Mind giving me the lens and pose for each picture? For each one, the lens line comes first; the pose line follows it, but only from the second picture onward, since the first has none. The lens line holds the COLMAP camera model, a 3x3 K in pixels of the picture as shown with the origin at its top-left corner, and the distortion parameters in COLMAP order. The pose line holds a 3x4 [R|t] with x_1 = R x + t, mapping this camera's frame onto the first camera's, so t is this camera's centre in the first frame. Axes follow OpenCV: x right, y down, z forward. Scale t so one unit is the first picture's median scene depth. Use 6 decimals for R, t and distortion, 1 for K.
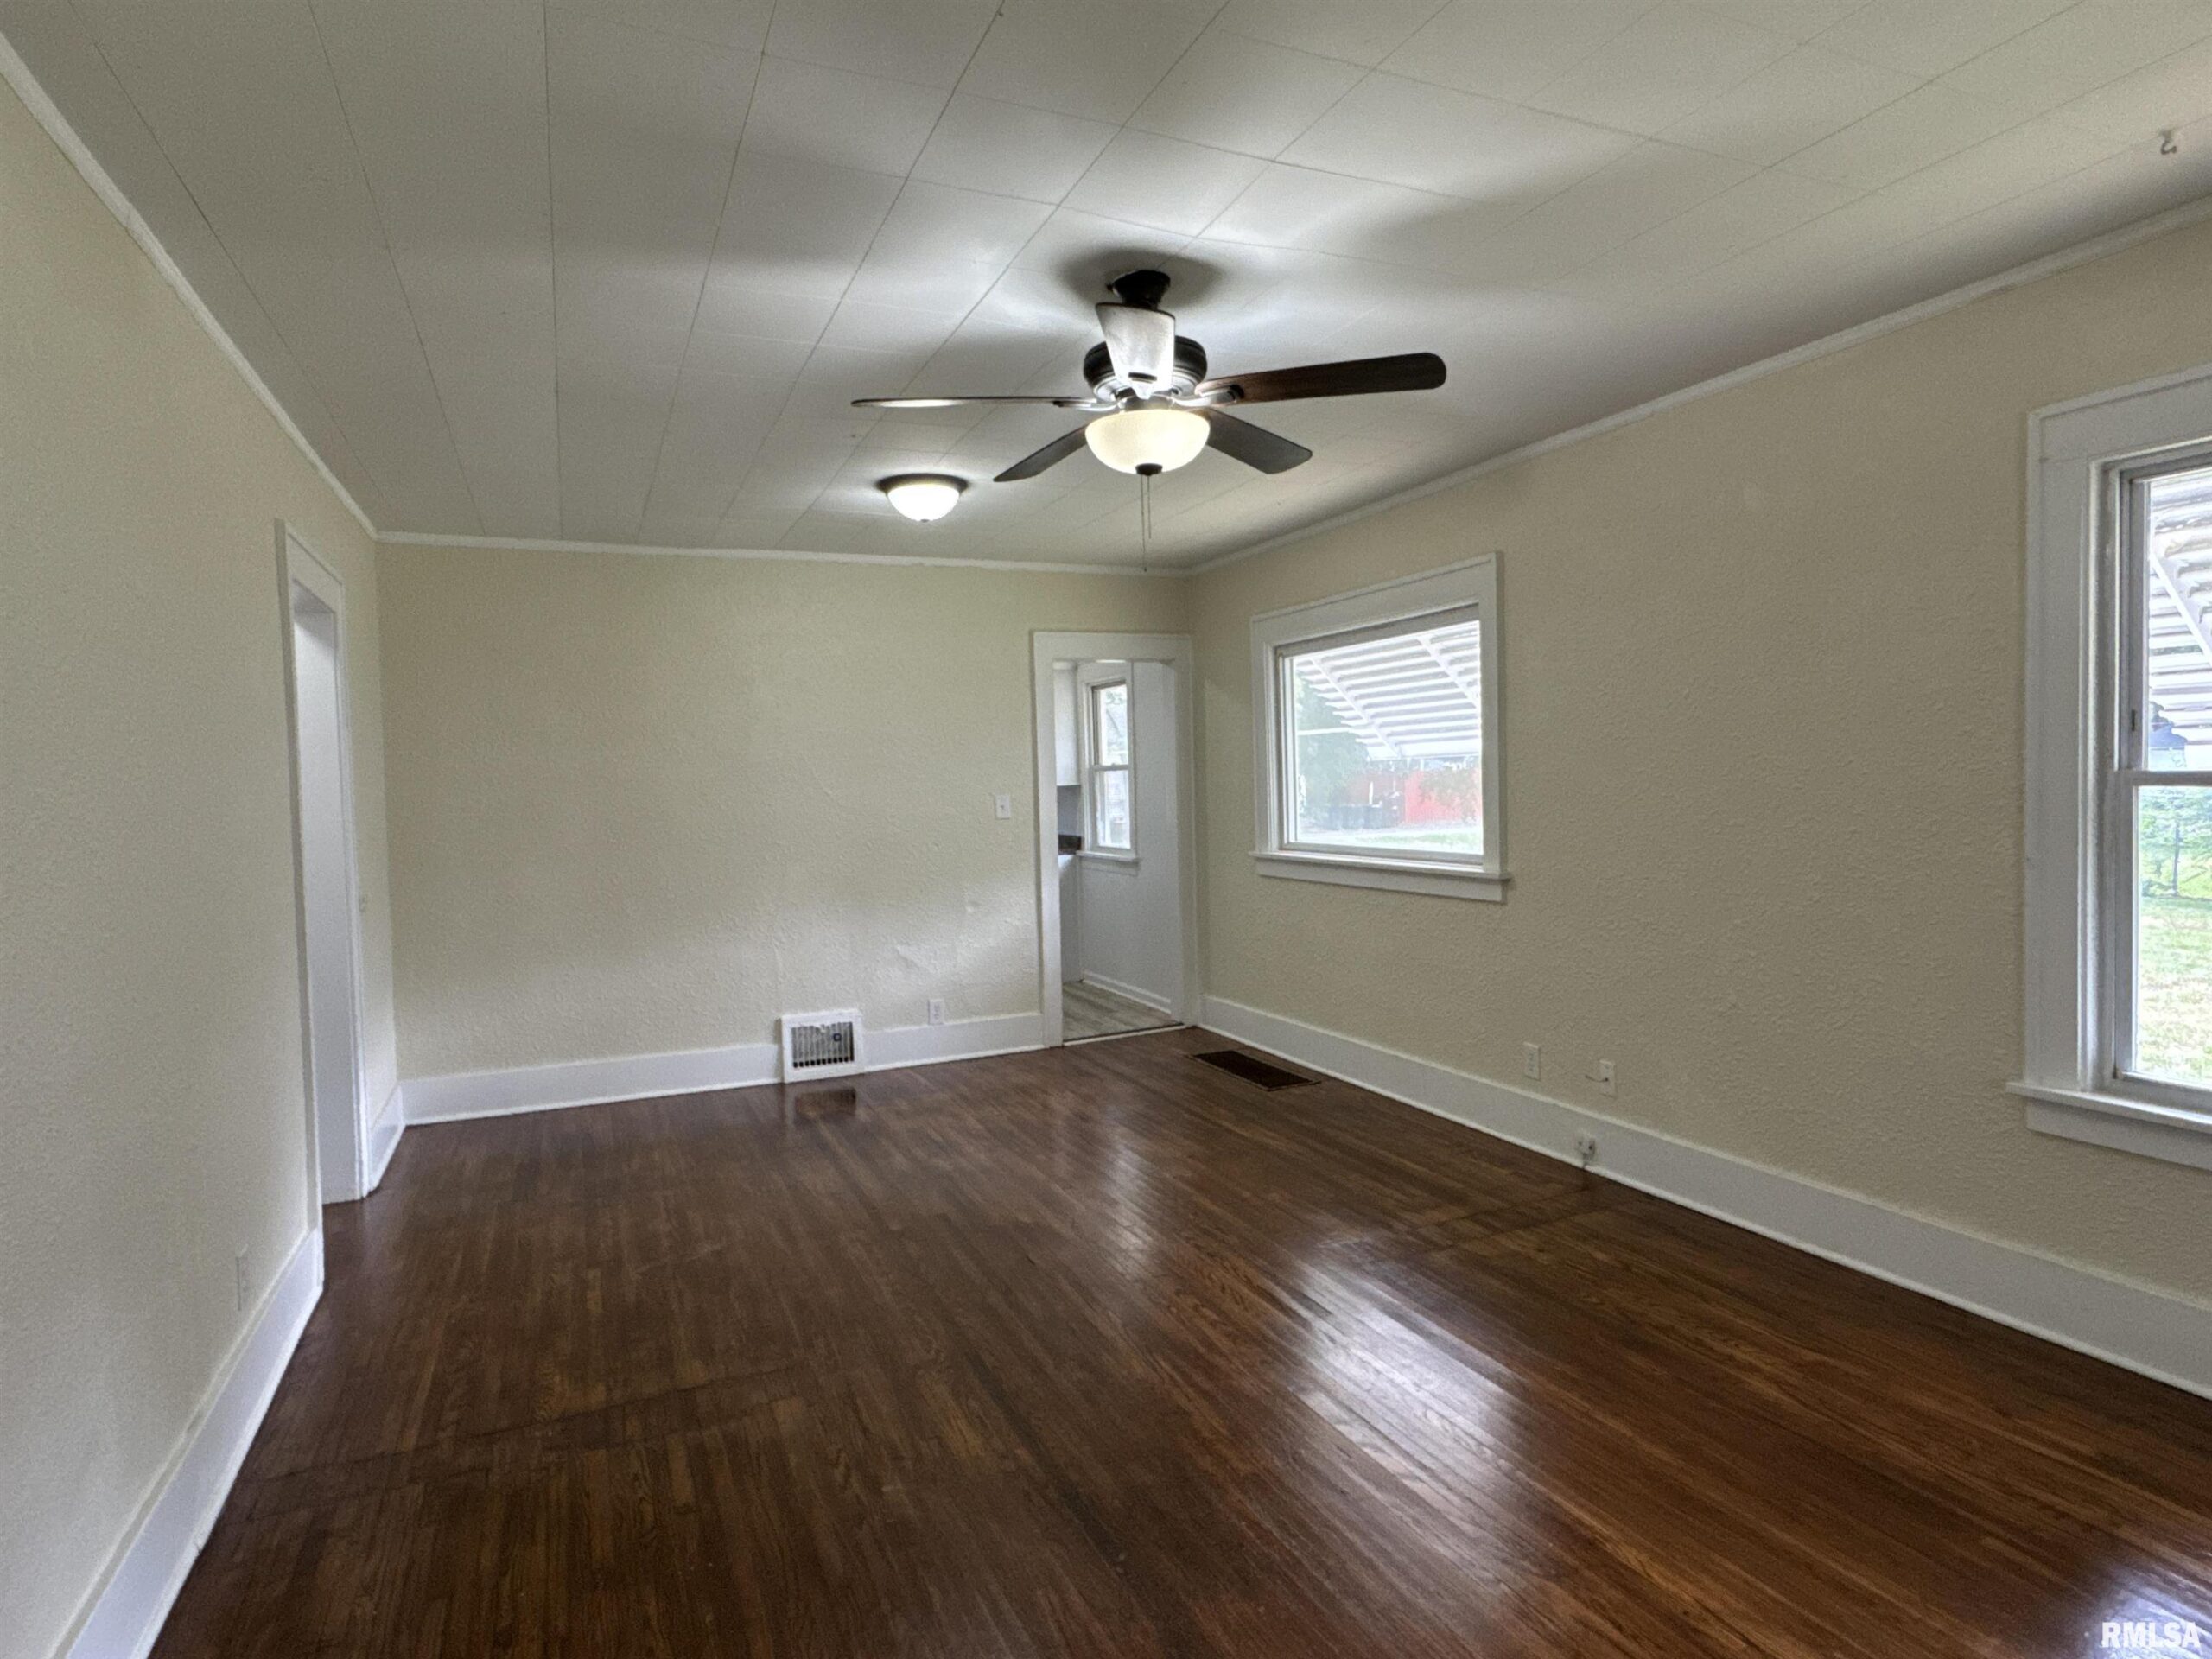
lens RADIAL K [[1222.1, 0, 1110.7], [0, 1222.1, 828.6], [0, 0, 1]] dist [-0.001714, 0.001781]
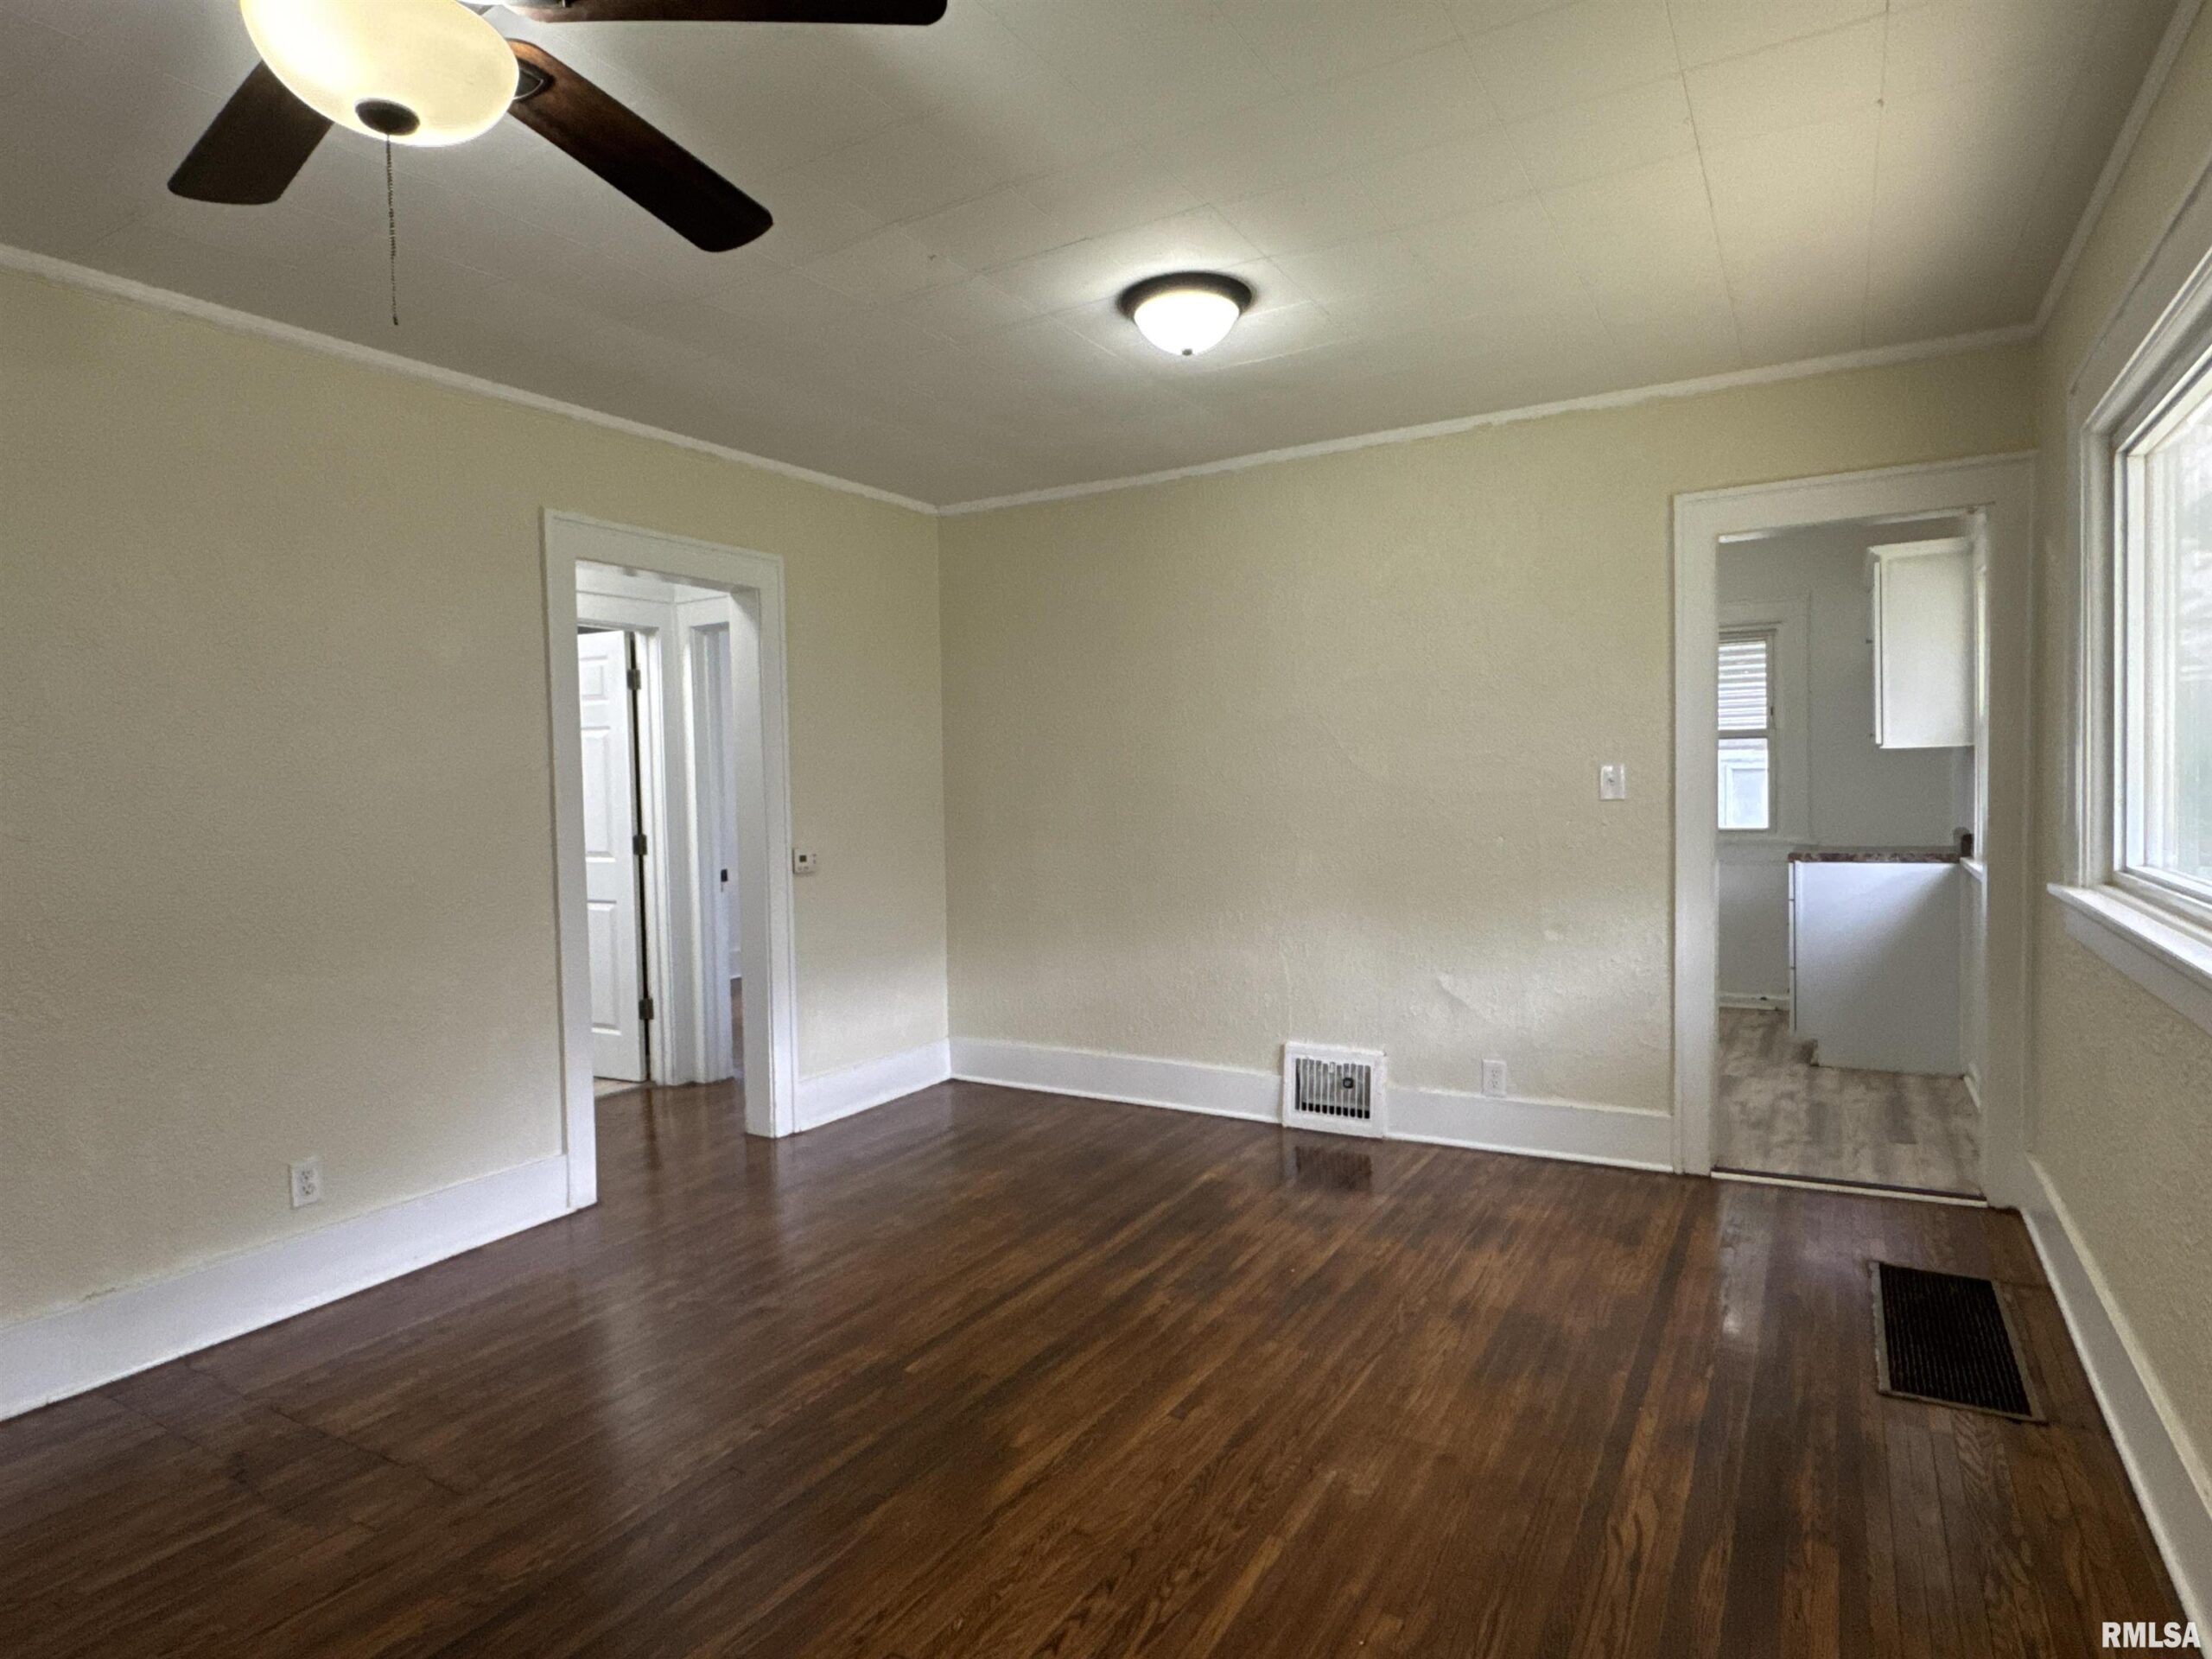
lens RADIAL K [[1222.1, 0, 1110.7], [0, 1222.1, 828.6], [0, 0, 1]] dist [-0.001714, 0.001781]
pose [[0.580966, 0.044862, -0.812690, 0.383714], [-0.024612, 0.998992, 0.037552, -0.014394], [0.813556, -0.001814, 0.581484, 0.570509]]
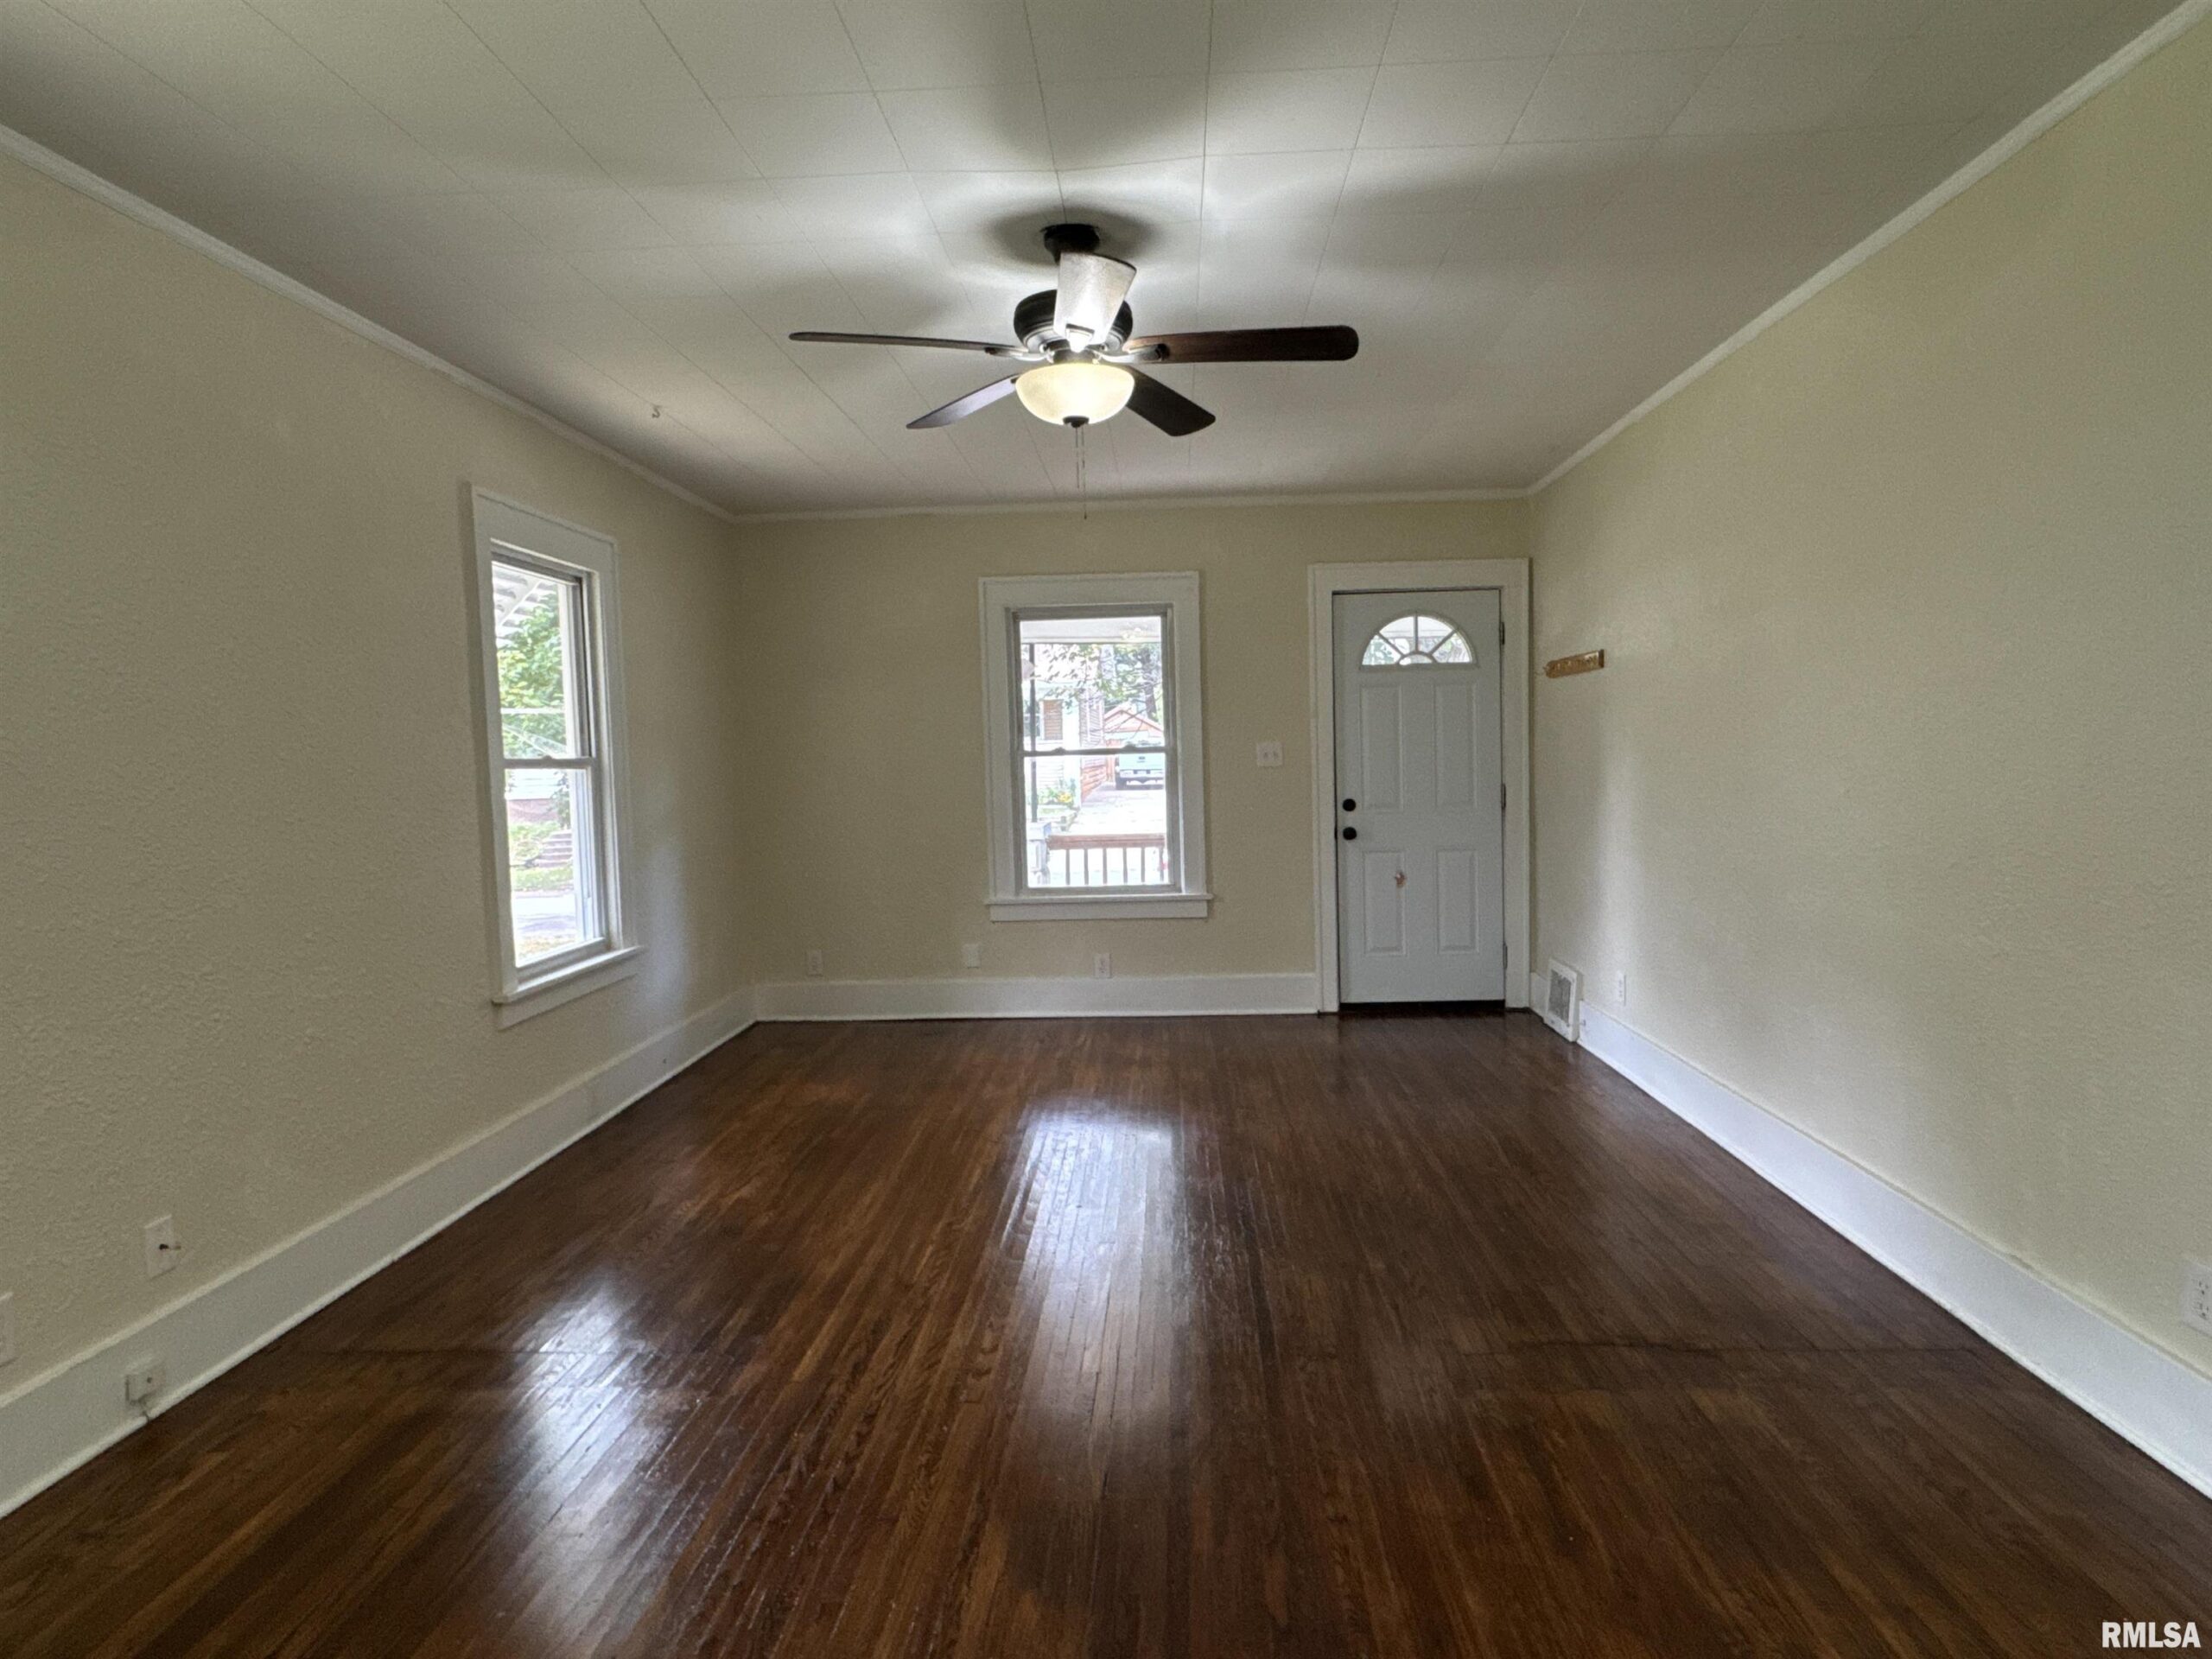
lens RADIAL K [[1222.1, 0, 1110.7], [0, 1222.1, 828.6], [0, 0, 1]] dist [-0.001714, 0.001781]
pose [[-0.890129, 0.025713, 0.454983, -0.277107], [0.071633, 0.993890, 0.083974, -0.020787], [-0.450043, 0.107340, -0.886532, 1.171272]]
